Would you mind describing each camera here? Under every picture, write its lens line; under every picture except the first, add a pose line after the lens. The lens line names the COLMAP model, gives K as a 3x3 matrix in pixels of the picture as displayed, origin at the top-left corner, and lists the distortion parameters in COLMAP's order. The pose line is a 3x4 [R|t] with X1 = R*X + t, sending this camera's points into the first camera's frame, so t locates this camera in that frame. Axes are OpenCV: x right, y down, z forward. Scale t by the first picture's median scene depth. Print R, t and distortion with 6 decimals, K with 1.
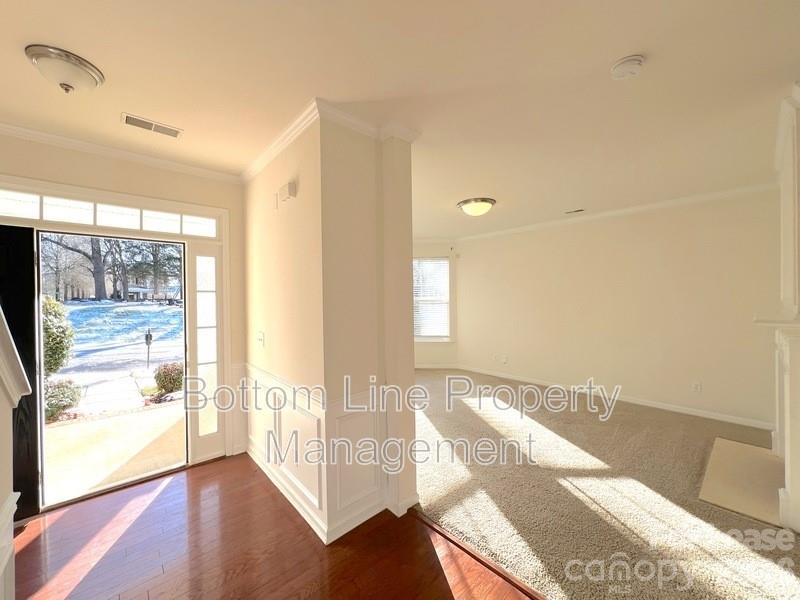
lens RADIAL K [[320.7, 0, 400.0], [0, 320.7, 300.0], [0, 0, 1]] dist [-0.000365, -0.000140]
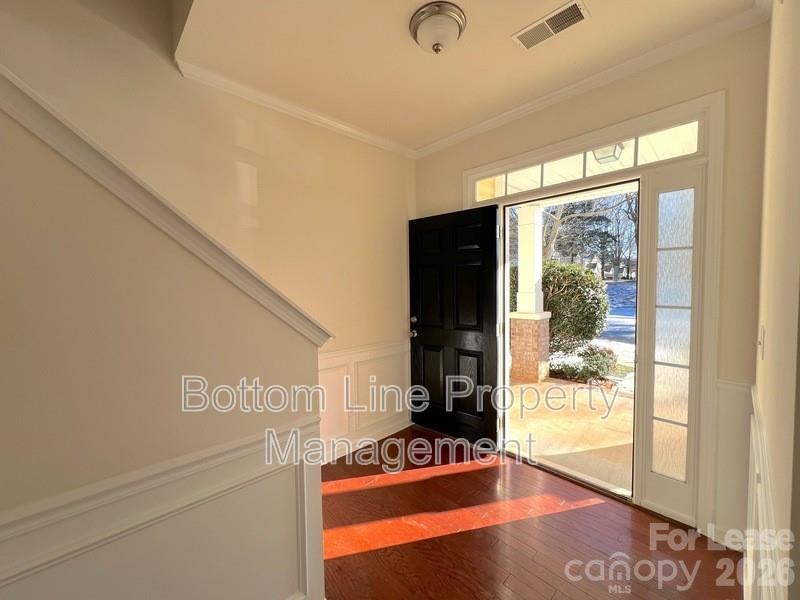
lens RADIAL K [[320.7, 0, 400.0], [0, 320.7, 300.0], [0, 0, 1]] dist [-0.000365, -0.000140]
pose [[0.023423, 0.058252, -0.998027, -0.000090], [0.003458, 0.998290, 0.058348, 0.033793], [0.999720, -0.004818, 0.023181, 0.463718]]
